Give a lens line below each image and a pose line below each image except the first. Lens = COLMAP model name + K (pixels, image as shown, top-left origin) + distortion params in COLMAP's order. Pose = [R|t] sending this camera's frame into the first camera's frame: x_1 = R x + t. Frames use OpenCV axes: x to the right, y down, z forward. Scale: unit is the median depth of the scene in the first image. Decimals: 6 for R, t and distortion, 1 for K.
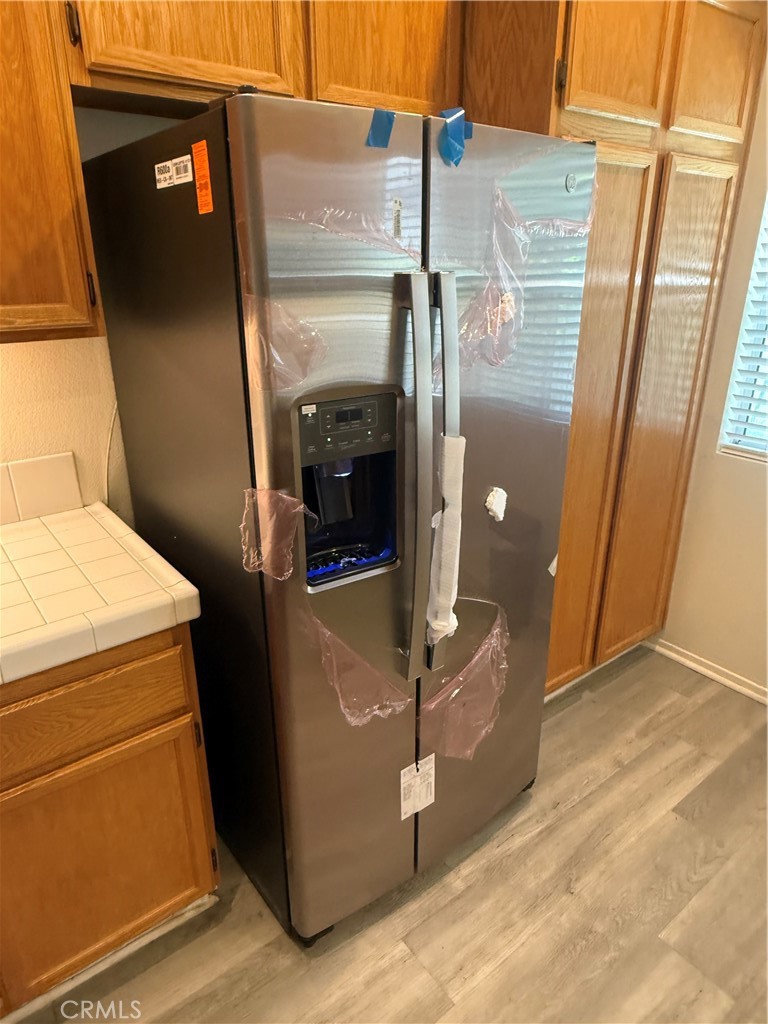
lens RADIAL K [[653.0, 0, 383.2], [0, 653.0, 512.5], [0, 0, 1]] dist [0.000257, 0.002034]
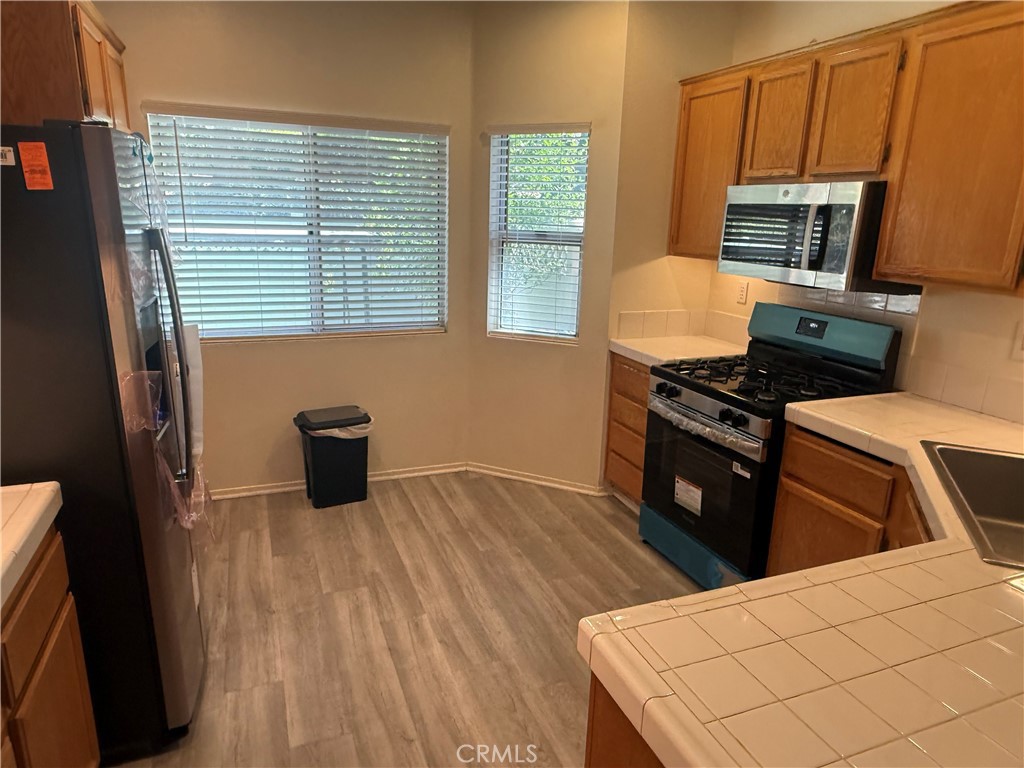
lens RADIAL K [[653.0, 0, 512.4], [0, 653.0, 387.5], [0, 0, 1]] dist [0.000257, 0.002034]
pose [[0.270736, -0.235633, 0.933370, -0.857606], [0.324403, 0.935200, 0.141997, 0.041794], [-0.906347, 0.264345, 0.329633, -0.165608]]
